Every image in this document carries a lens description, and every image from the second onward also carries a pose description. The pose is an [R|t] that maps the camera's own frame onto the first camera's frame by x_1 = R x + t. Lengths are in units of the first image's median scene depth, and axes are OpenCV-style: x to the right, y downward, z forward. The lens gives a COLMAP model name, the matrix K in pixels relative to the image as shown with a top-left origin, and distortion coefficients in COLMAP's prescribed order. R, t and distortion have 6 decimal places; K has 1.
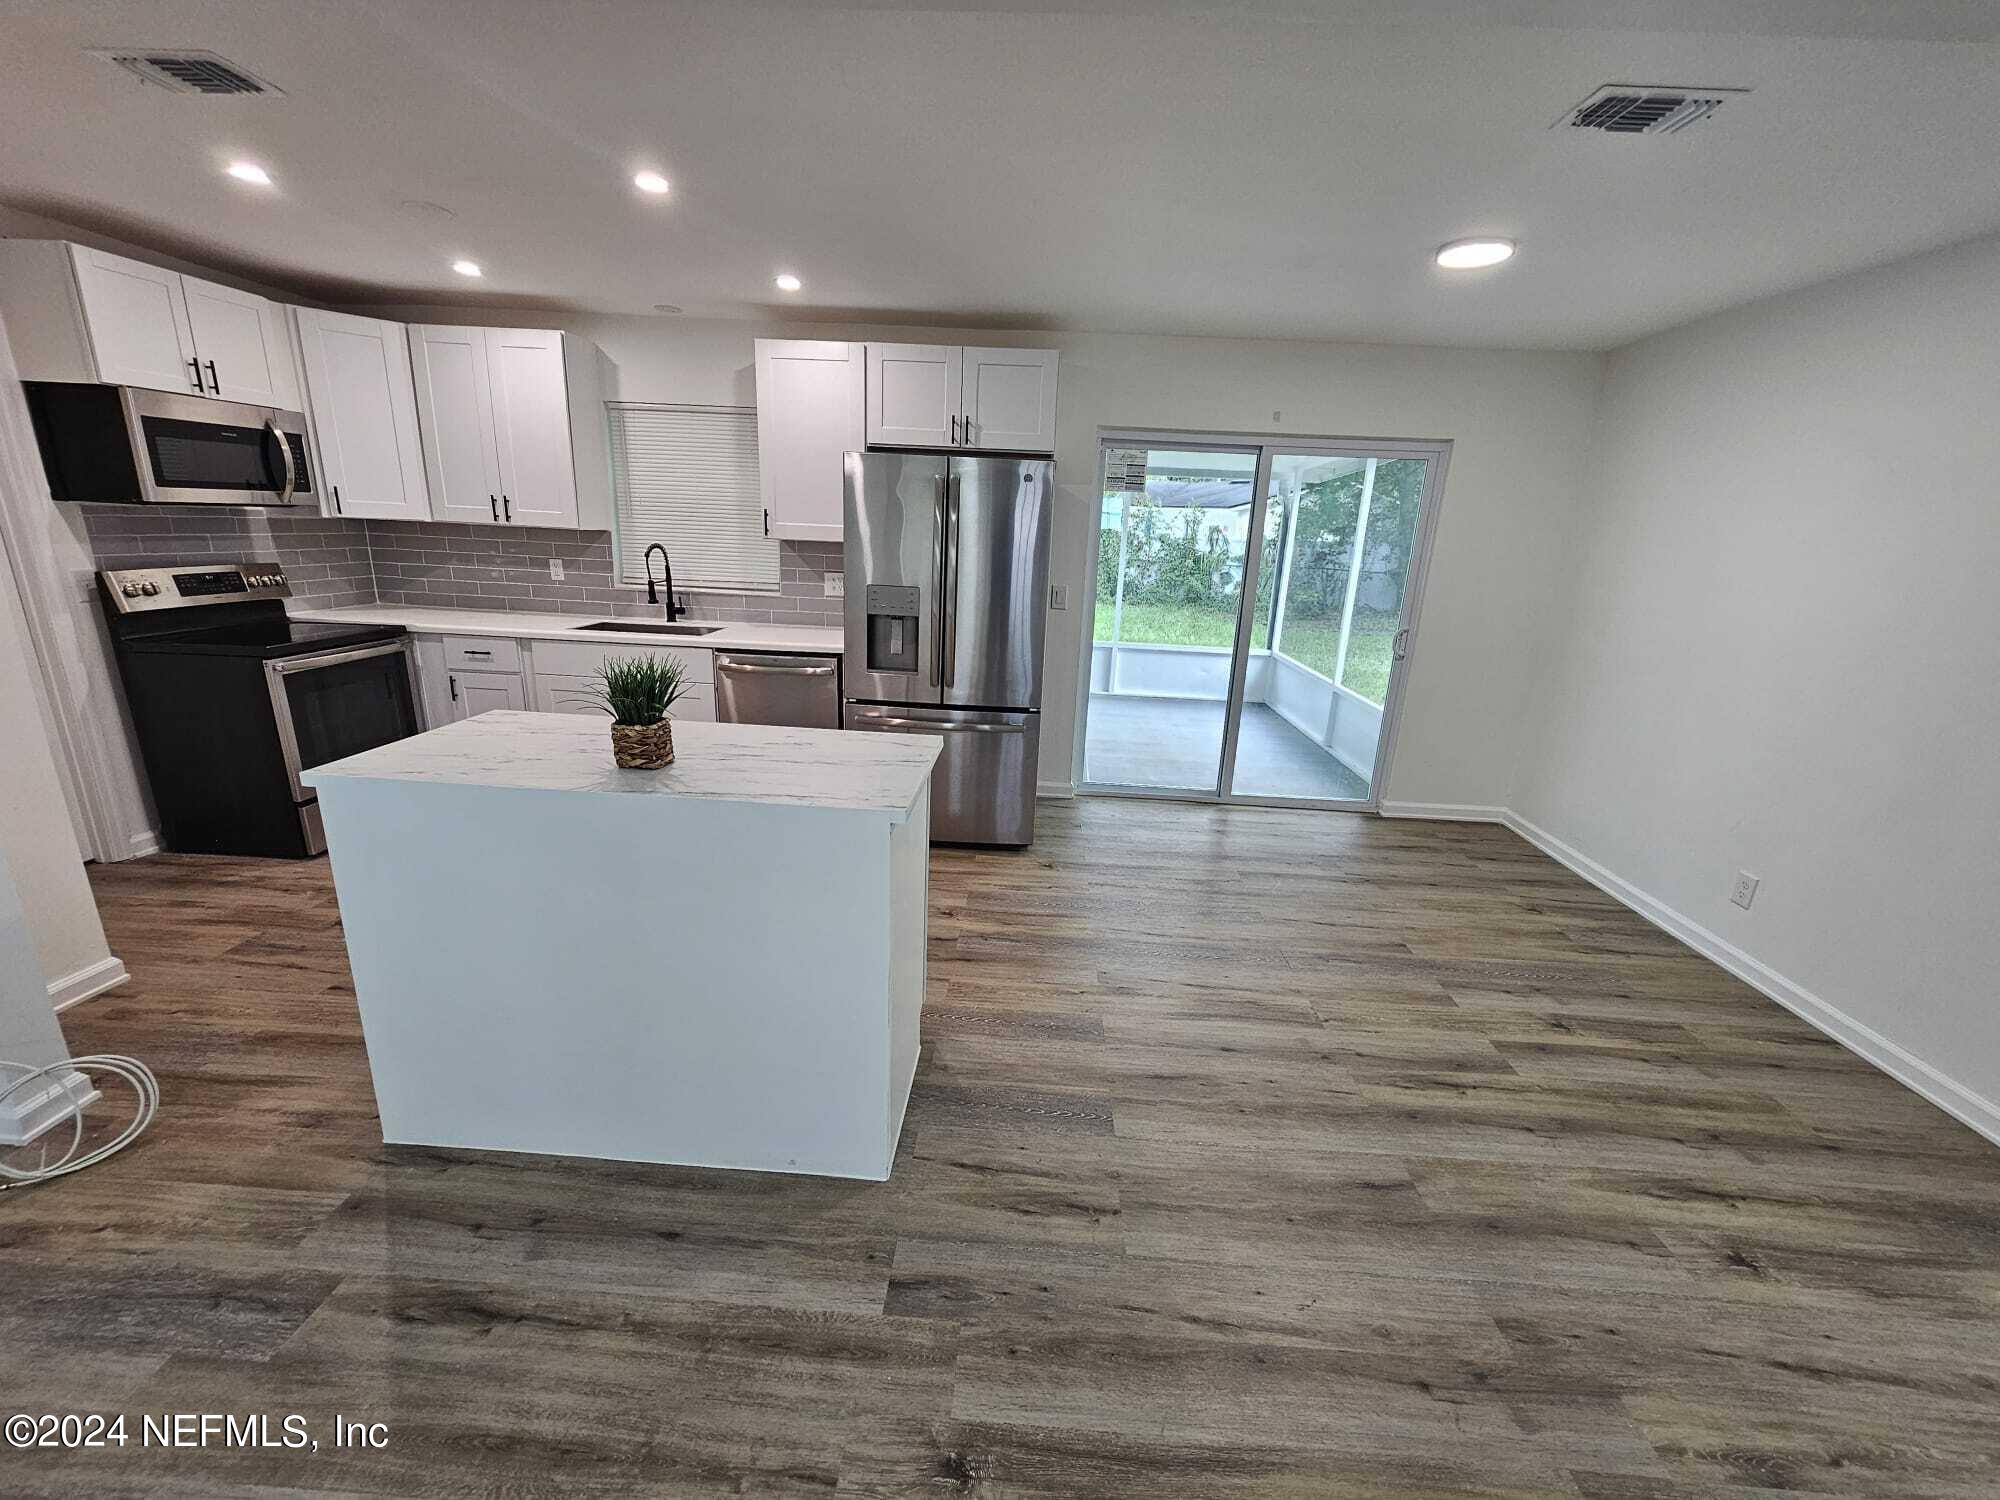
lens RADIAL K [[819.7, 0, 1001.7], [0, 819.7, 762.9], [0, 0, 1]] dist [-0.001766, 0.000783]
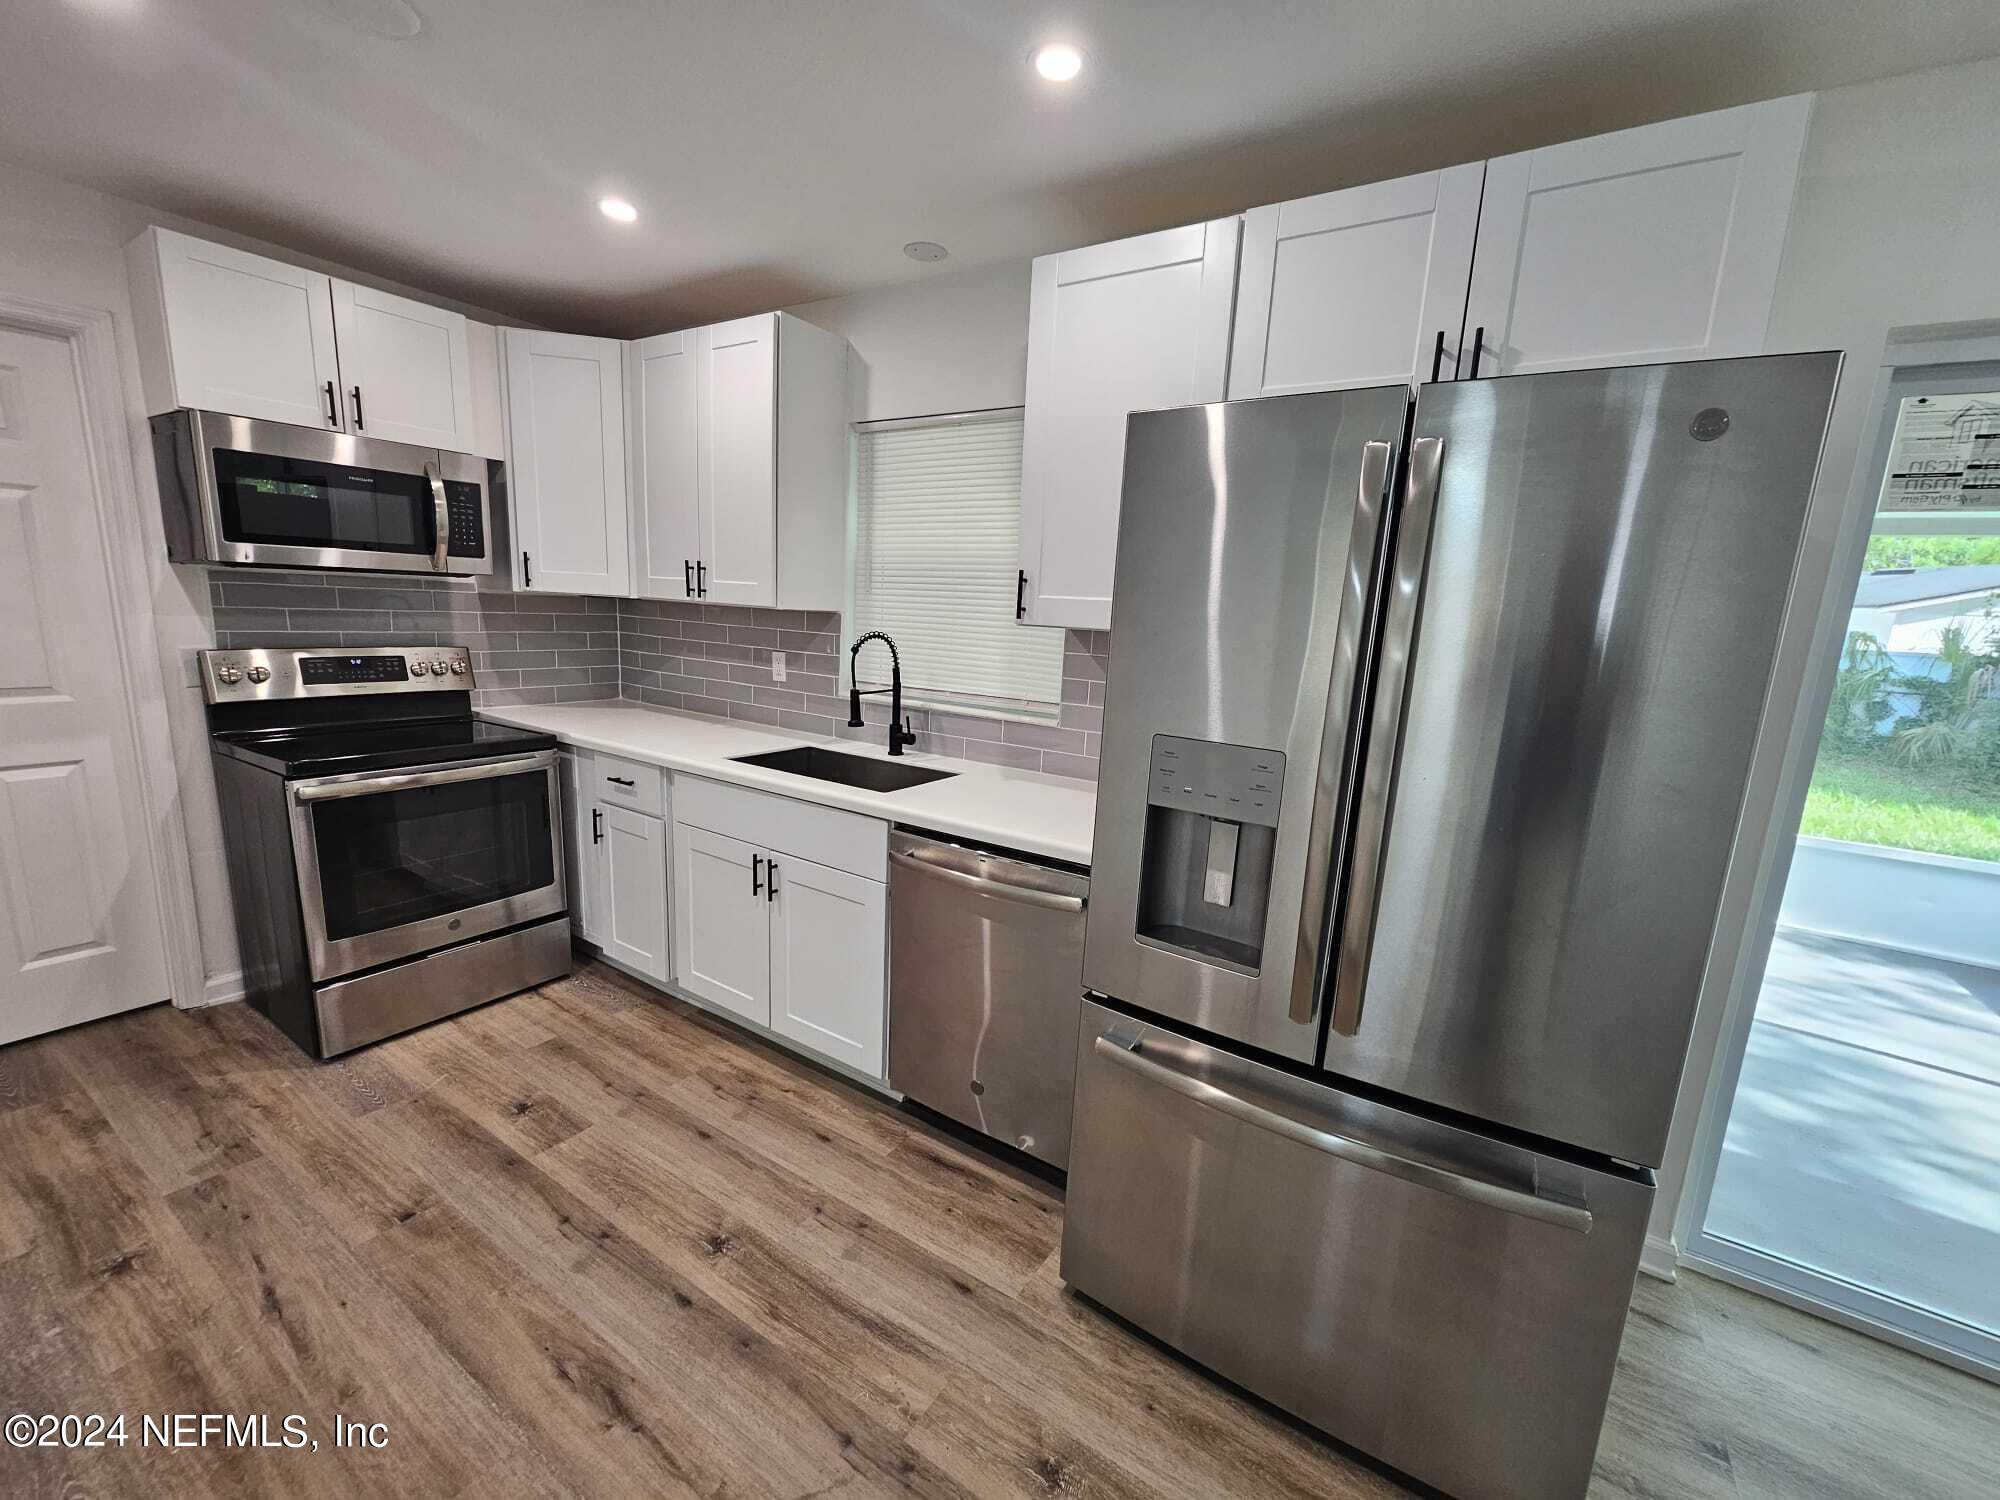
lens RADIAL K [[819.7, 0, 1001.7], [0, 819.7, 762.9], [0, 0, 1]] dist [-0.001766, 0.000783]
pose [[0.865069, 0.093708, -0.492824, -0.030342], [-0.151083, 0.985453, -0.077822, -0.168082], [0.478362, 0.141778, 0.866642, 0.645970]]
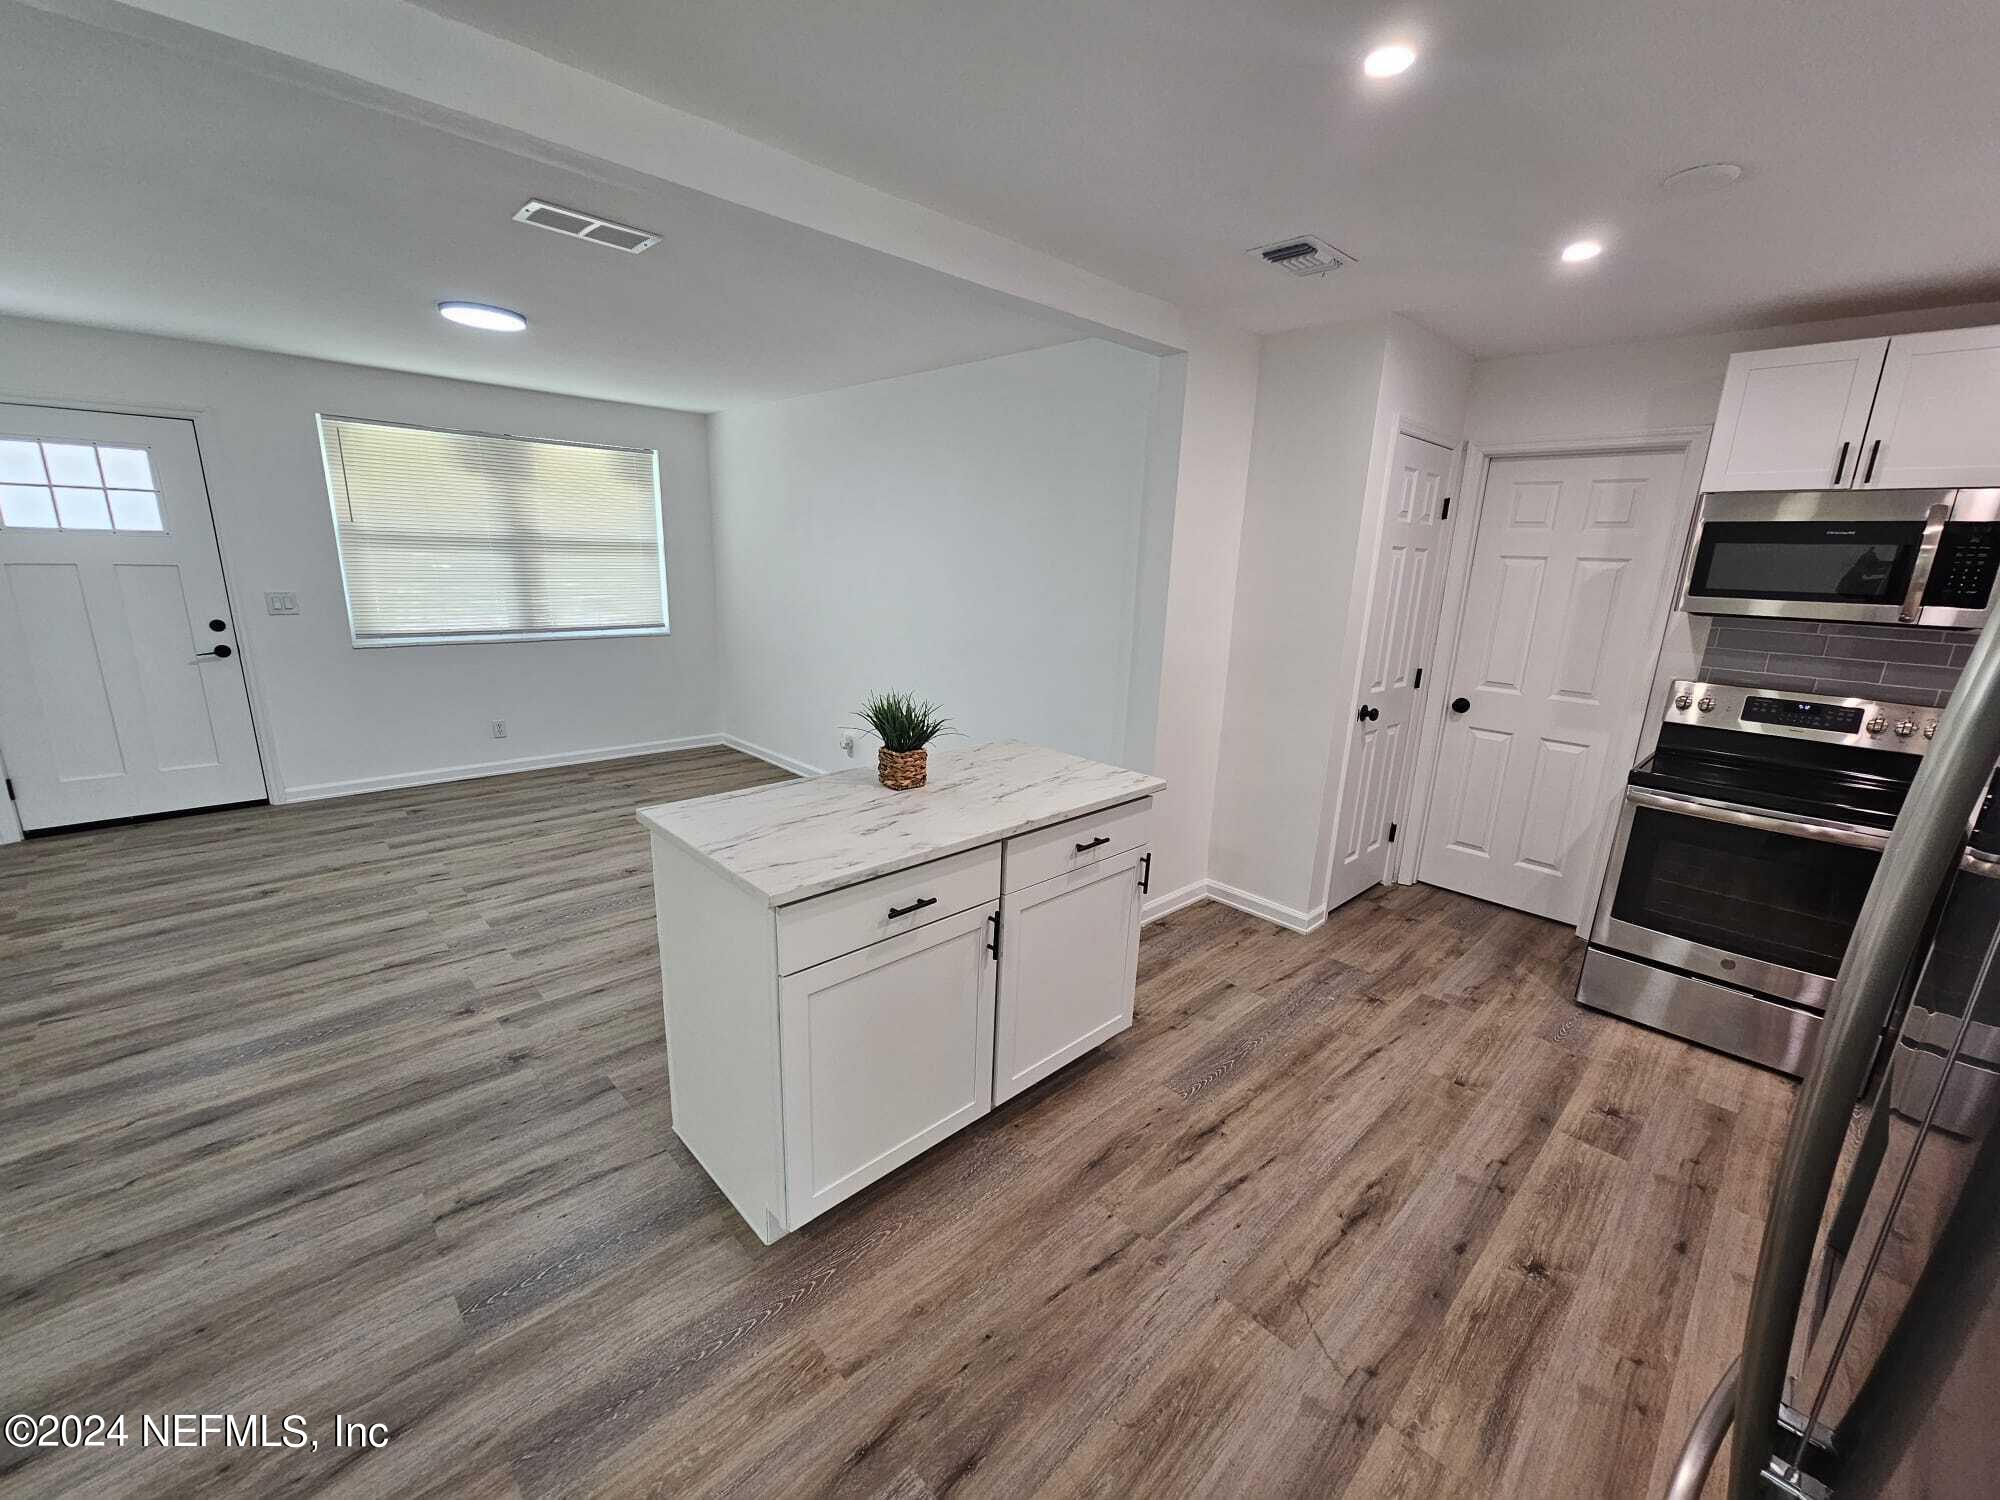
lens RADIAL K [[819.7, 0, 1001.7], [0, 819.7, 762.9], [0, 0, 1]] dist [-0.001766, 0.000783]
pose [[-0.681152, 0.115758, -0.722933, 0.180071], [-0.266236, 0.880660, 0.391862, -0.293486], [0.682019, 0.459389, -0.569045, 0.973634]]
